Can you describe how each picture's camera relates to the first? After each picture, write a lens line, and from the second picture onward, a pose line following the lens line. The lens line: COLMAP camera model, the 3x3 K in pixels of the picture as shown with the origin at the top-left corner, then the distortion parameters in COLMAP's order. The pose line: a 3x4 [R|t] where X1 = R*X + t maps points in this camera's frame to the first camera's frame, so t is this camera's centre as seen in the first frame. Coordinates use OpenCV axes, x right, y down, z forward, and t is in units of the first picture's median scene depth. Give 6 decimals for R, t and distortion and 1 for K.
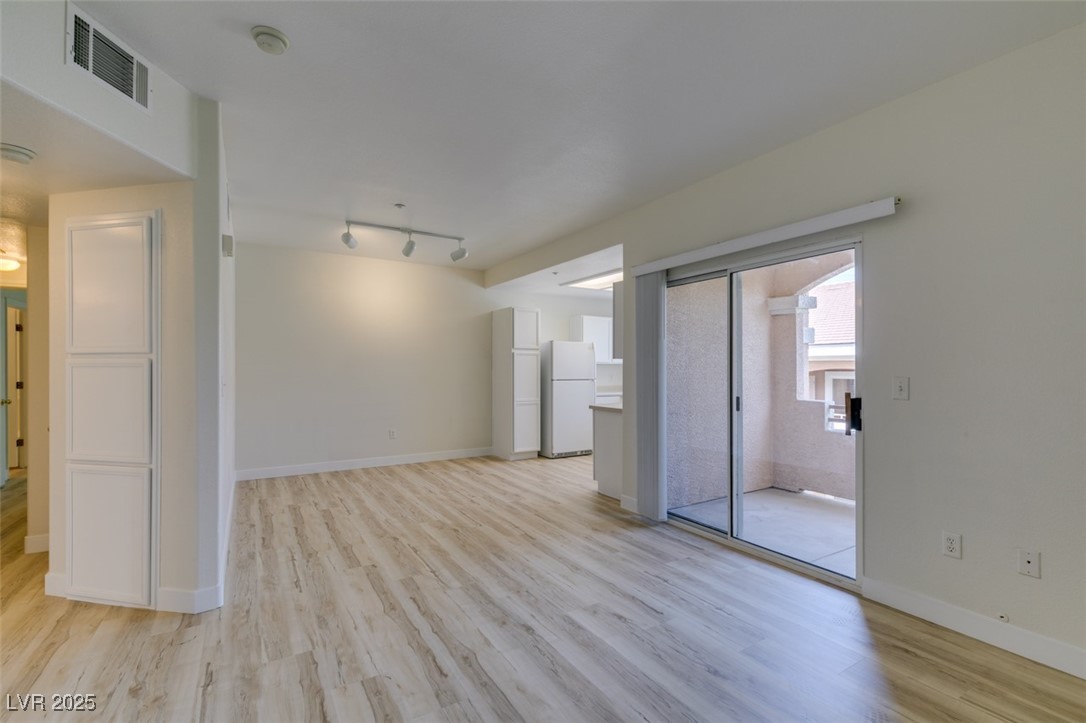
lens RADIAL K [[485.1, 0, 540.3], [0, 485.1, 364.7], [0, 0, 1]] dist [0.005895, -0.001222]
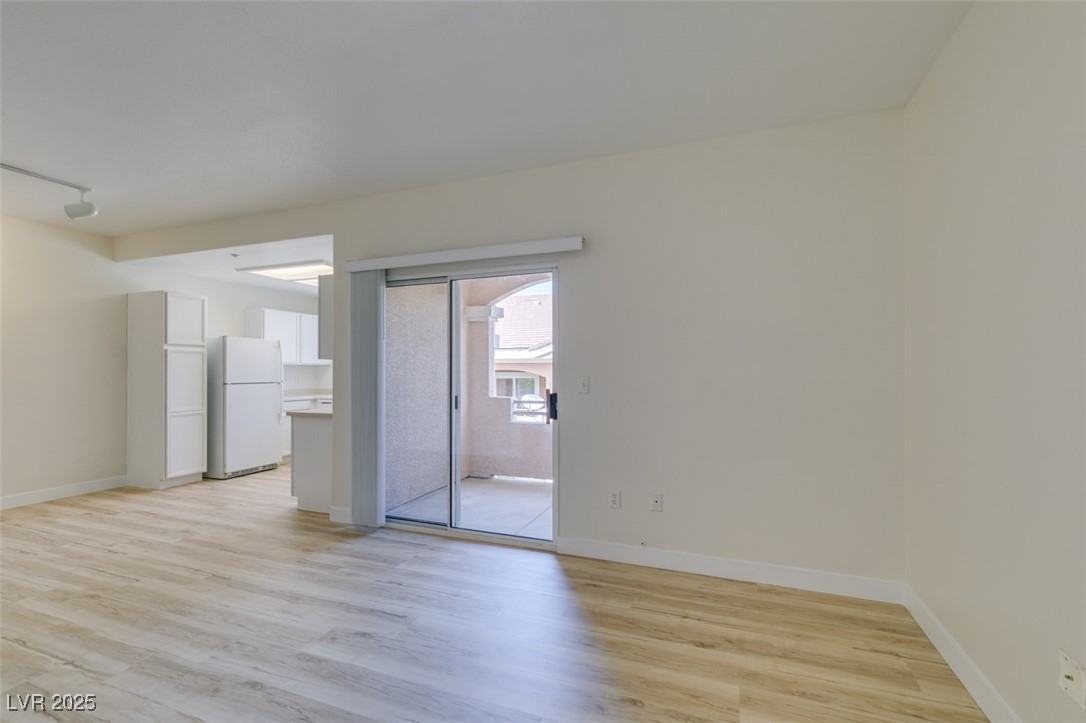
lens RADIAL K [[485.1, 0, 542.5], [0, 485.1, 365.7], [0, 0, 1]] dist [0.005895, -0.001222]
pose [[0.794144, 0.004256, 0.607715, -0.089571], [-0.003814, 0.999991, -0.002019, 0.000679], [-0.607718, -0.000715, 0.794153, 0.029356]]
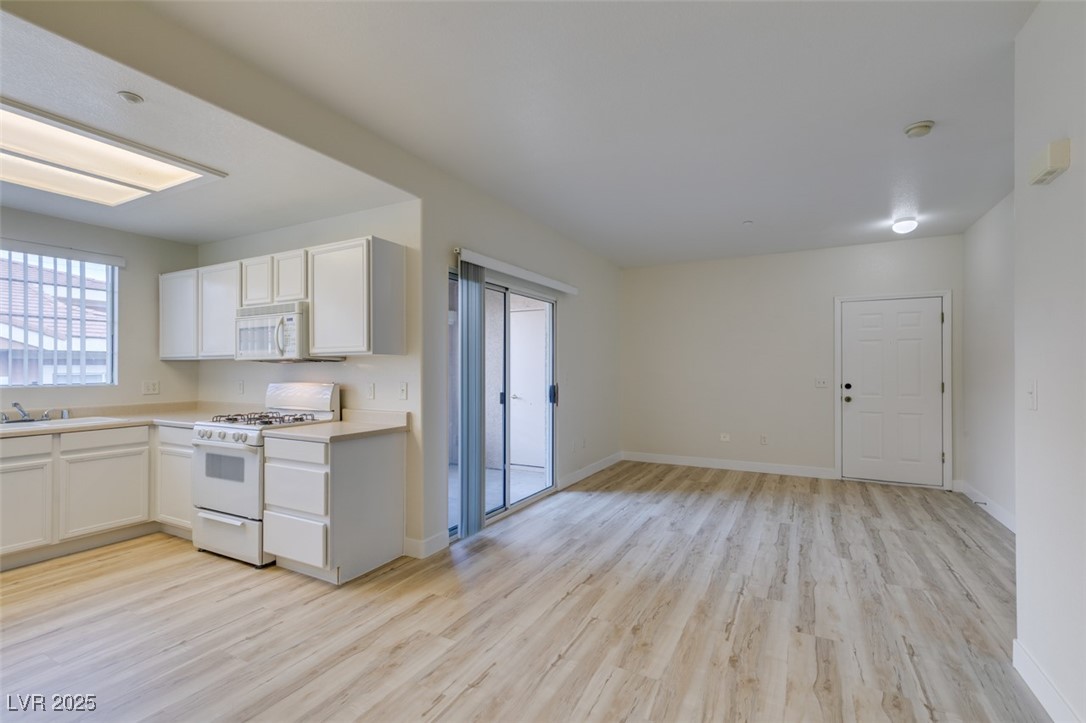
lens RADIAL K [[485.1, 0, 541.4], [0, 485.1, 366.9], [0, 0, 1]] dist [0.005895, -0.001222]
pose [[-0.506613, 0.004376, 0.862162, -0.669199], [-0.008111, 0.999919, -0.009841, 0.011545], [-0.862135, -0.011978, -0.506537, 1.460906]]
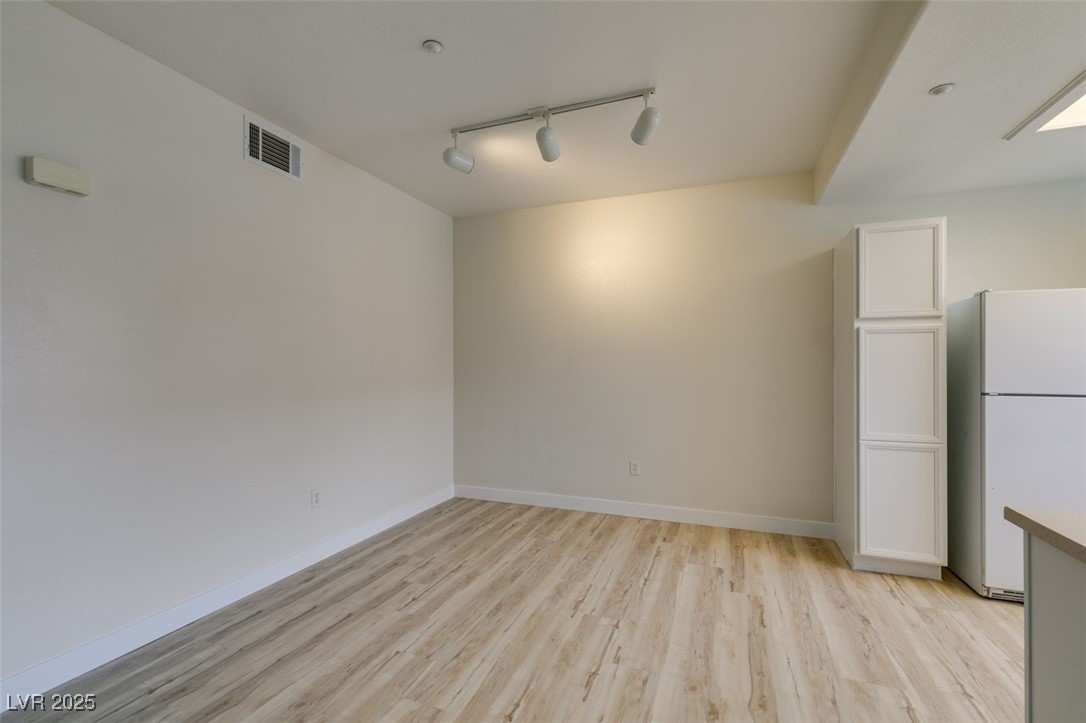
lens RADIAL K [[485.1, 0, 540.7], [0, 485.1, 366.2], [0, 0, 1]] dist [0.005895, -0.001222]
pose [[0.609766, 0.000504, -0.792582, 0.212464], [0.008534, 0.999938, 0.007202, 0.007293], [0.792536, -0.011155, 0.609723, 0.884257]]
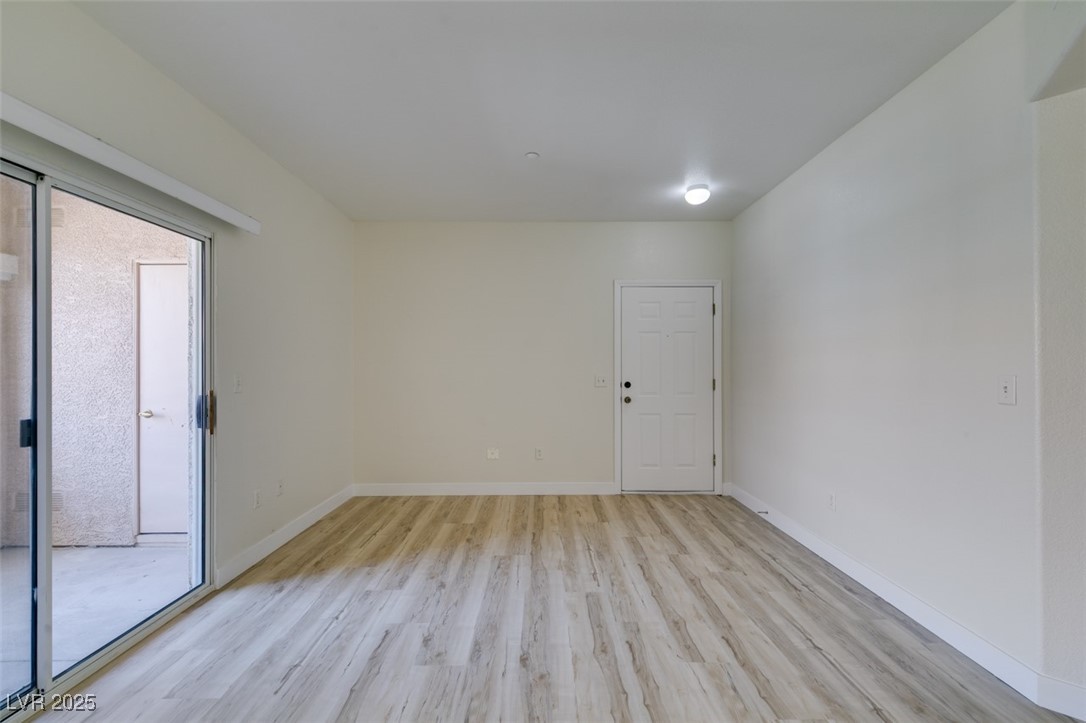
lens RADIAL K [[485.1, 0, 540.3], [0, 485.1, 367.5], [0, 0, 1]] dist [0.005895, -0.001222]
pose [[-0.857030, 0.000226, 0.515266, -0.321214], [-0.002562, 0.999986, -0.004701, 0.009911], [-0.515260, -0.005349, -0.857017, 1.109251]]
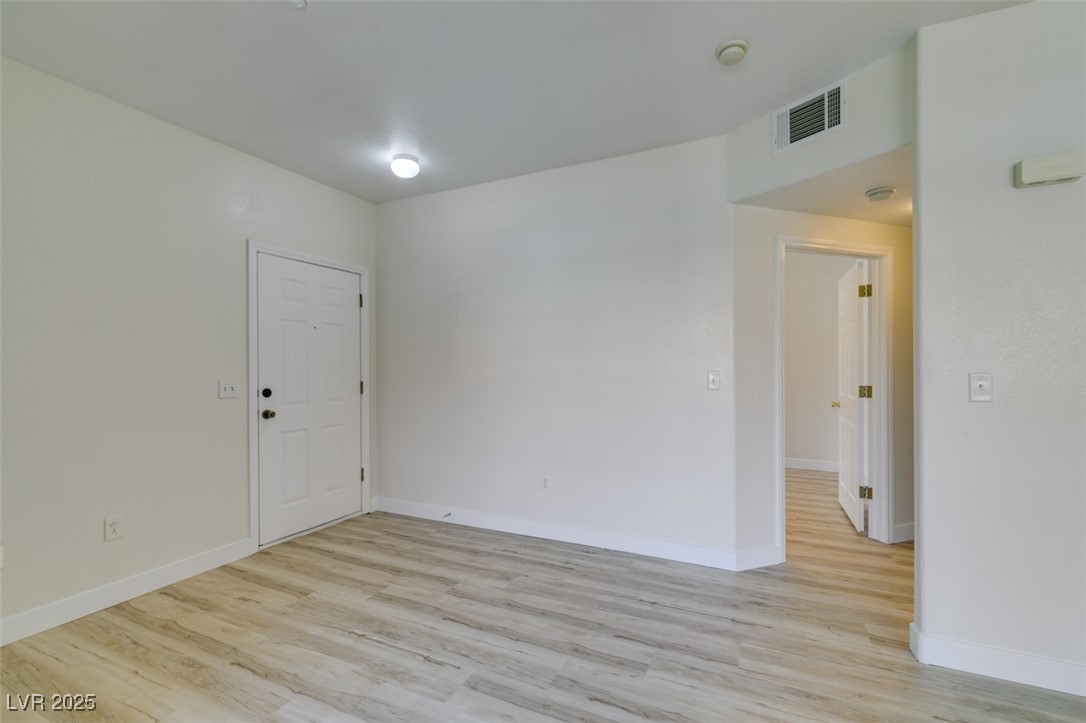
lens RADIAL K [[485.1, 0, 547.6], [0, 485.1, 369.2], [0, 0, 1]] dist [0.005895, -0.001222]
pose [[-0.835521, 0.007469, -0.549408, 0.200821], [0.007495, 0.999970, 0.002196, 0.006651], [0.549407, -0.002282, -0.835552, 0.932614]]
